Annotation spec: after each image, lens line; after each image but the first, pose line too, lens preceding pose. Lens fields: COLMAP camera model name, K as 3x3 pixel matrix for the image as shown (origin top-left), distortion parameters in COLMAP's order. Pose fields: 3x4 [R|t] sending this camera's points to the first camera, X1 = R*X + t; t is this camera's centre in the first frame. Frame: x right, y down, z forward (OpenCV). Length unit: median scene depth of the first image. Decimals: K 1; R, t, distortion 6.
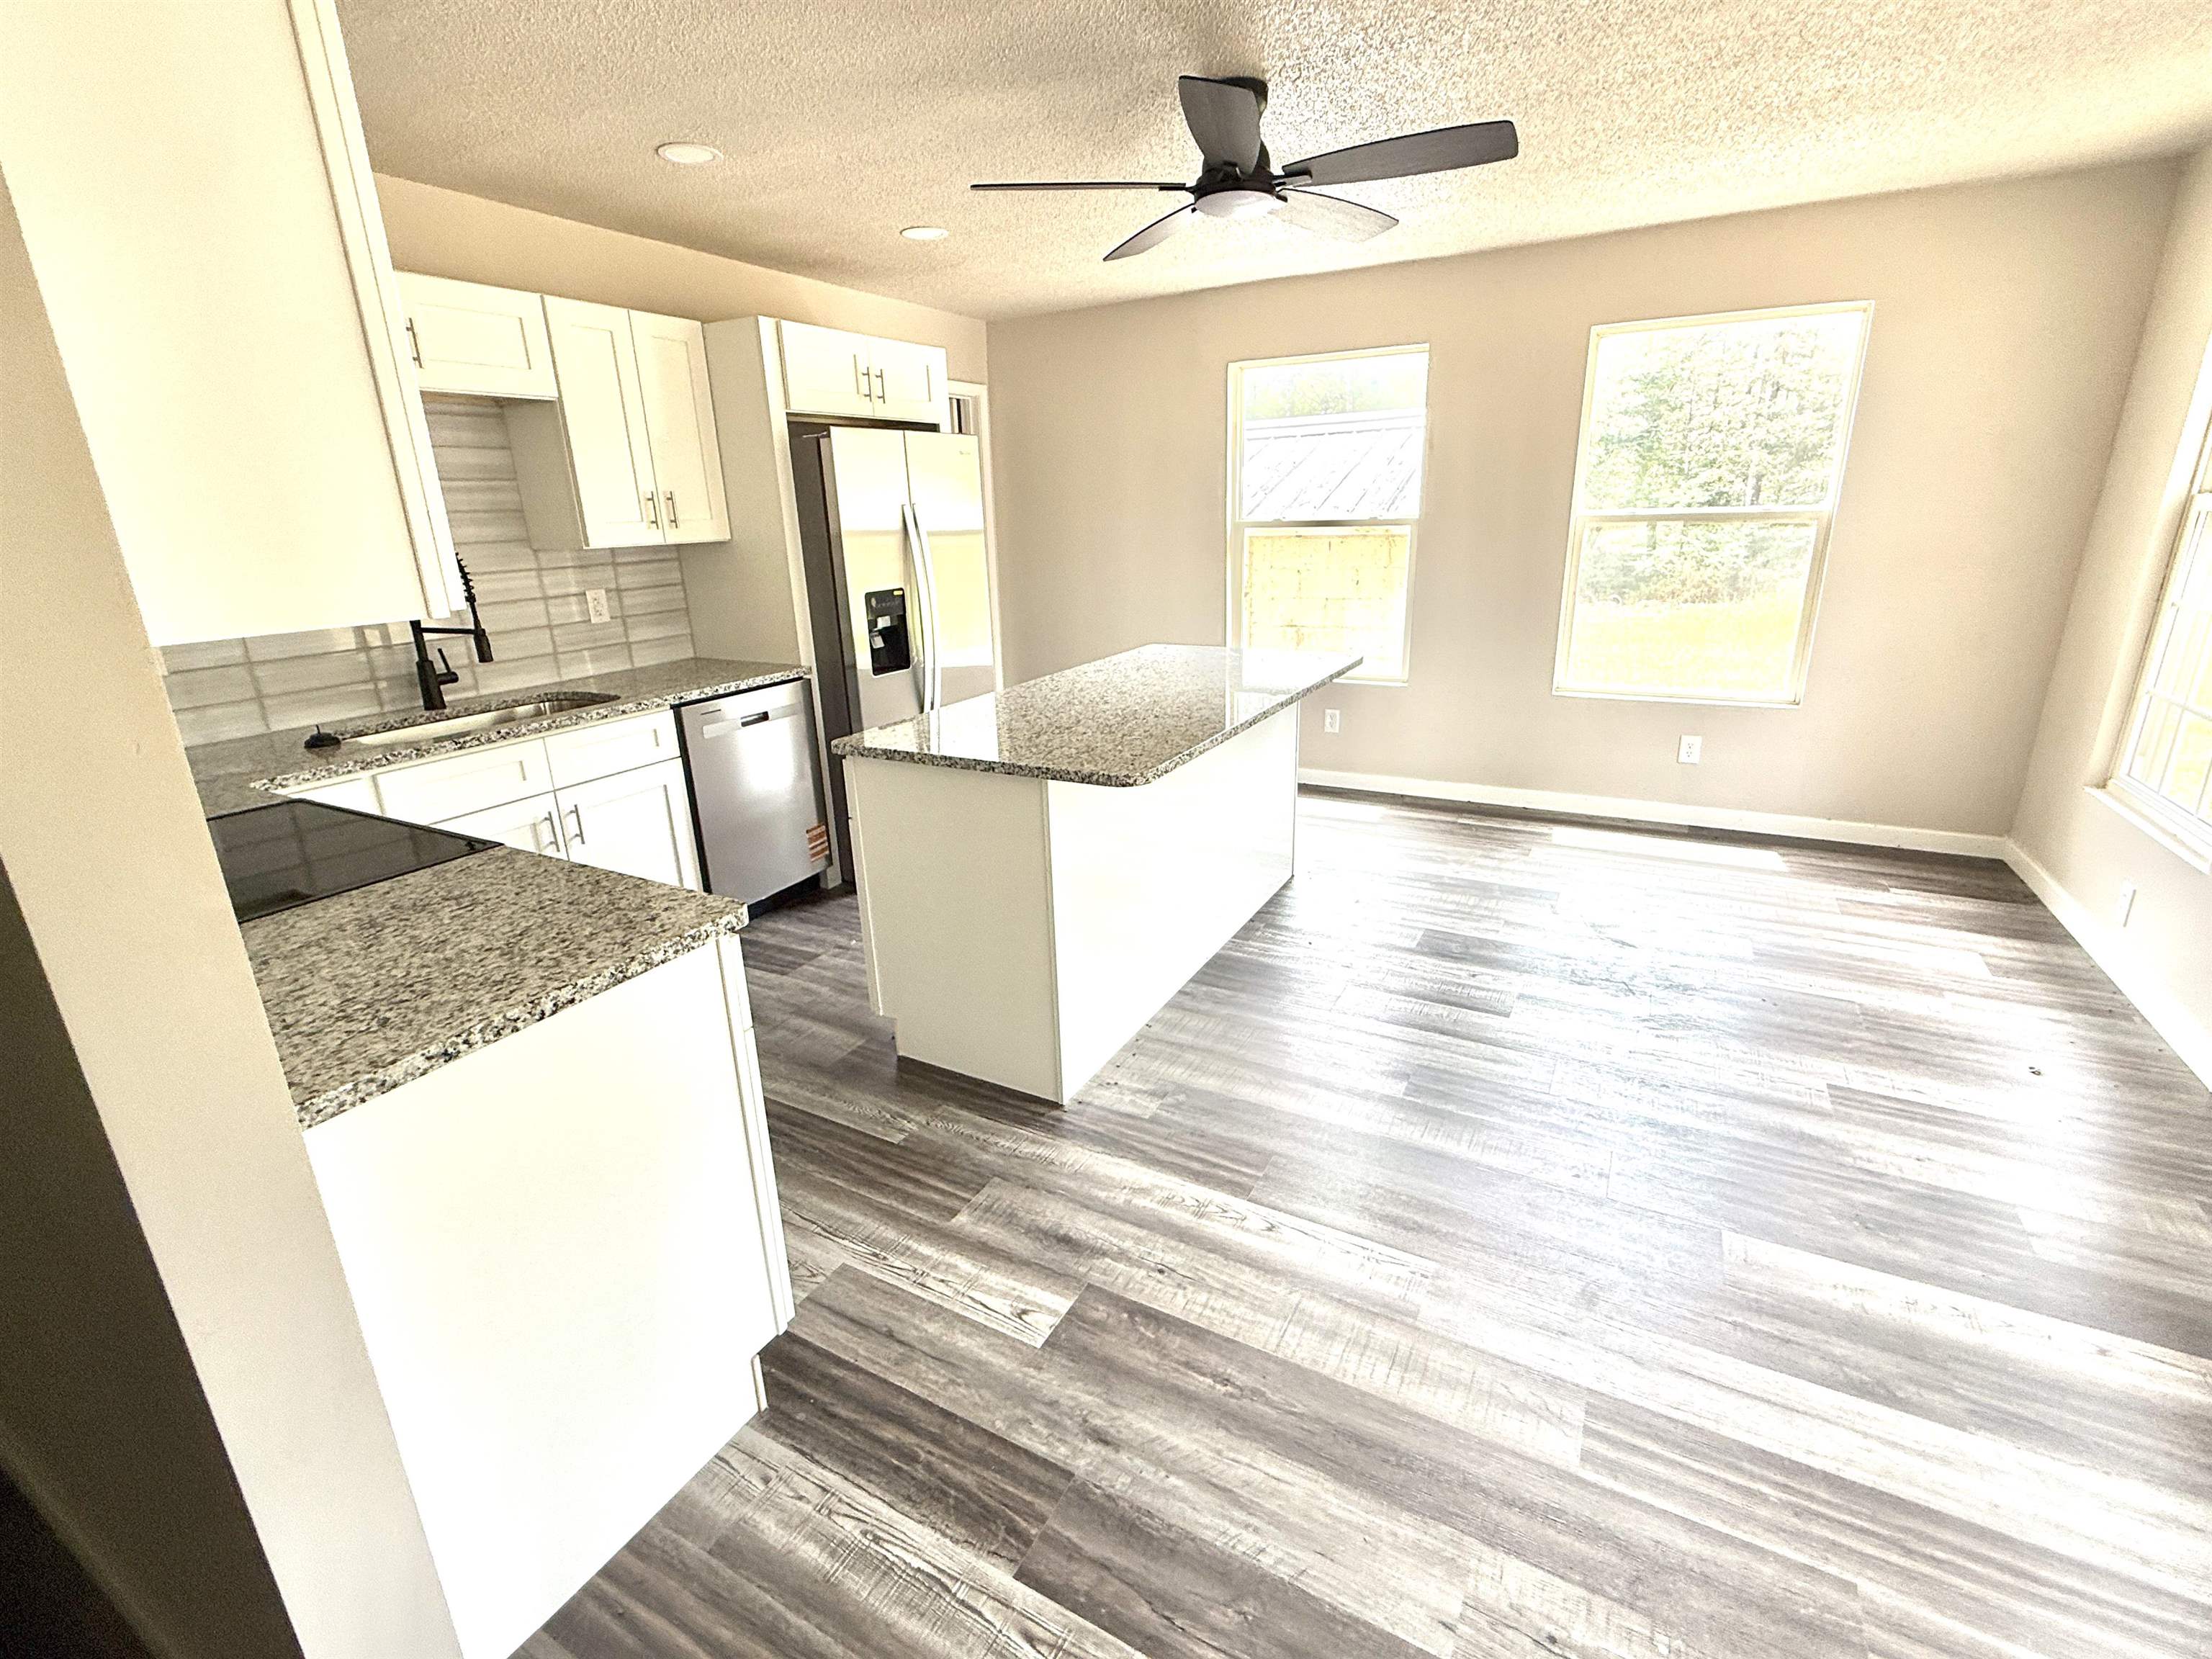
lens RADIAL K [[993.7, 0, 1106.0], [0, 993.7, 829.5], [0, 0, 1]] dist [-0.001214, -0.000625]
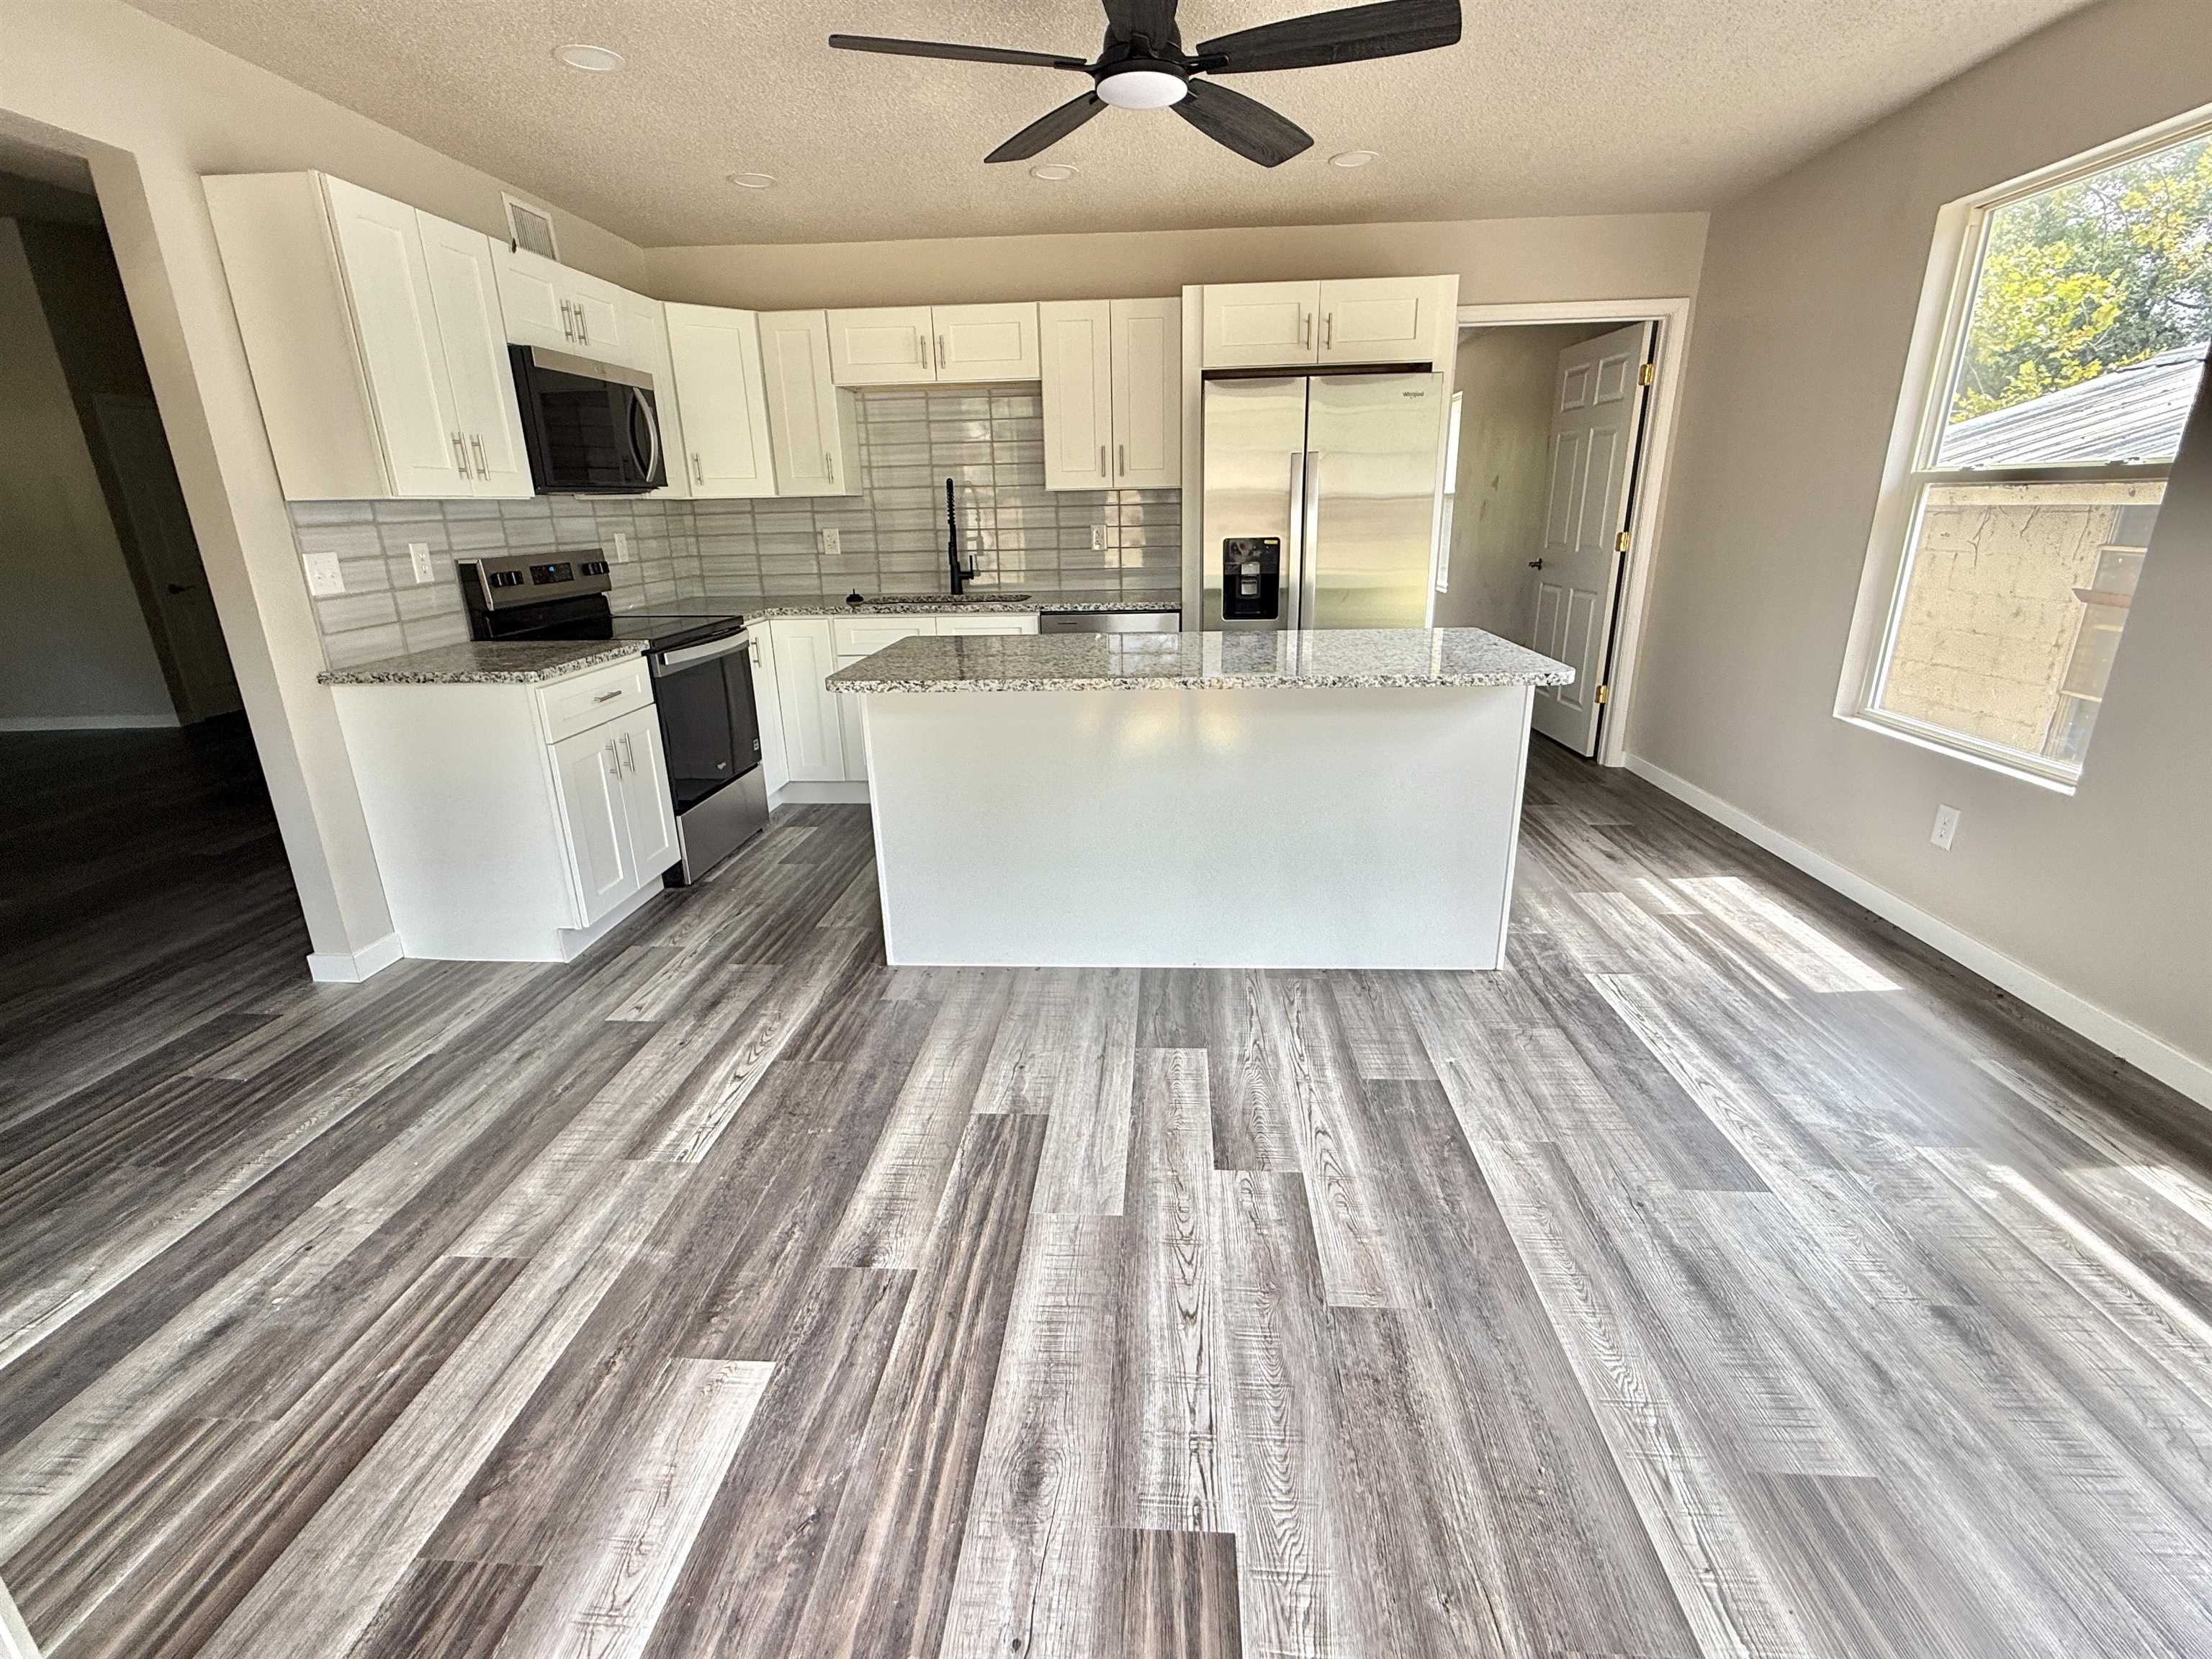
lens RADIAL K [[993.9, 0, 1106.0], [0, 993.9, 829.5], [0, 0, 1]] dist [0.003445, 0.000518]
pose [[0.424081, 0.303197, -0.853362, 1.469161], [-0.275252, 0.940867, 0.197500, -0.256482], [0.862781, 0.151134, 0.482459, 0.898708]]
